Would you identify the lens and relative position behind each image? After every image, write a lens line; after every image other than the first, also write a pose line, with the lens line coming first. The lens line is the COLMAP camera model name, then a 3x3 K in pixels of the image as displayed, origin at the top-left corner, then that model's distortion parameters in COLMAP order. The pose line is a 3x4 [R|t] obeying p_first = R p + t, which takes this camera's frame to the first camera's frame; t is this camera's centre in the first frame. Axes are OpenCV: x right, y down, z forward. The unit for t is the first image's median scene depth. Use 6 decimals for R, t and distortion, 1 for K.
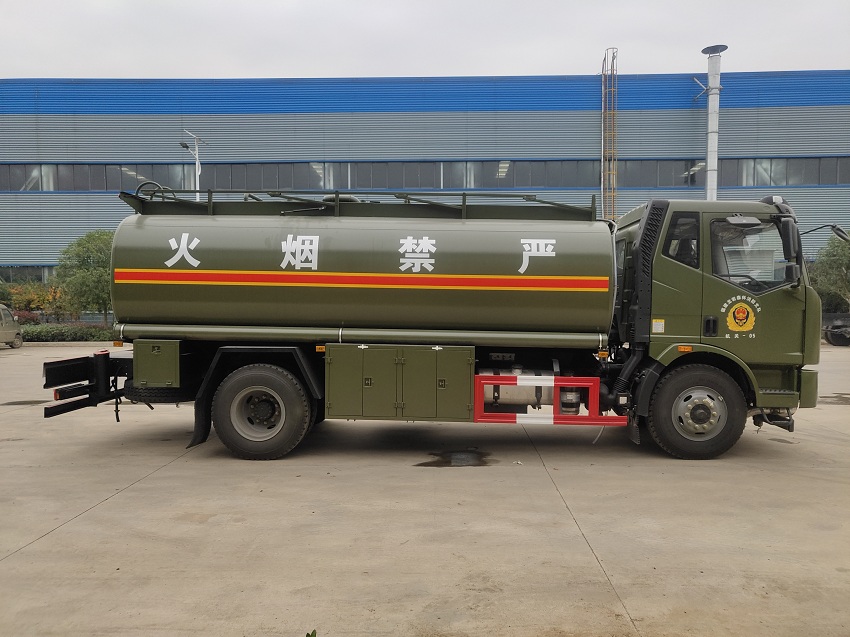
lens RADIAL K [[655.3, 0, 433.4], [0, 655.3, 316.1], [0, 0, 1]] dist [0.001670, 0.046224]
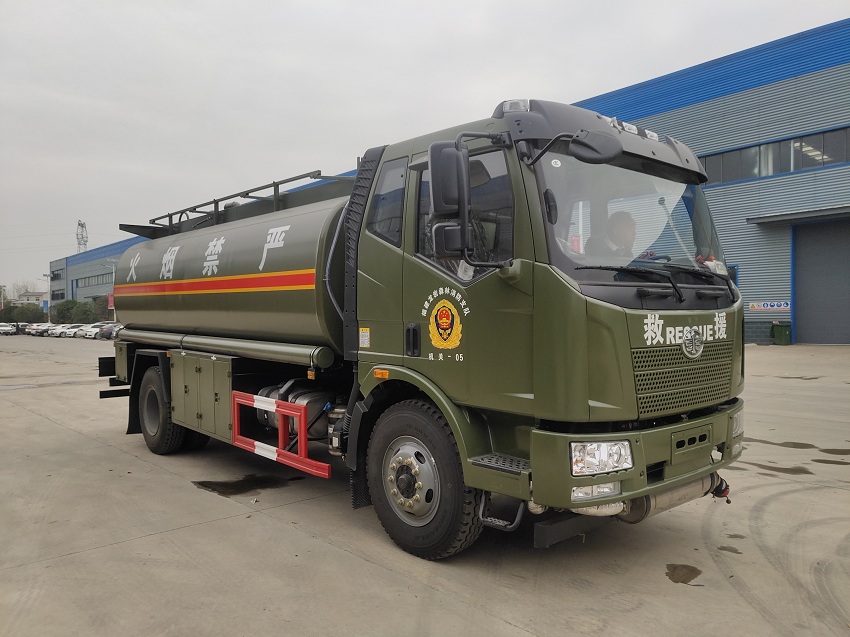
lens RADIAL K [[655.3, 0, 433.4], [0, 655.3, 316.1], [0, 0, 1]] dist [0.001670, 0.046224]
pose [[0.680948, -0.007333, -0.732295, 0.883149], [-0.004617, 0.999887, -0.014306, 0.002440], [0.732317, 0.013122, 0.680837, 0.598970]]
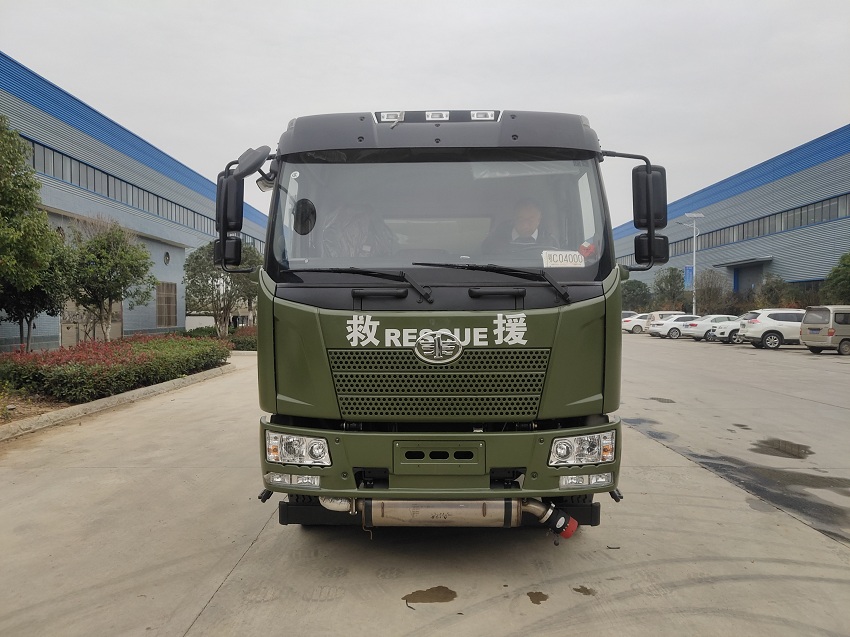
lens RADIAL K [[655.3, 0, 433.4], [0, 655.3, 316.1], [0, 0, 1]] dist [0.001670, 0.046224]
pose [[-0.003550, 0.007065, -0.999969, 1.140651], [-0.017863, 0.999815, 0.007127, -0.011793], [0.999834, 0.017887, -0.003423, 1.161605]]
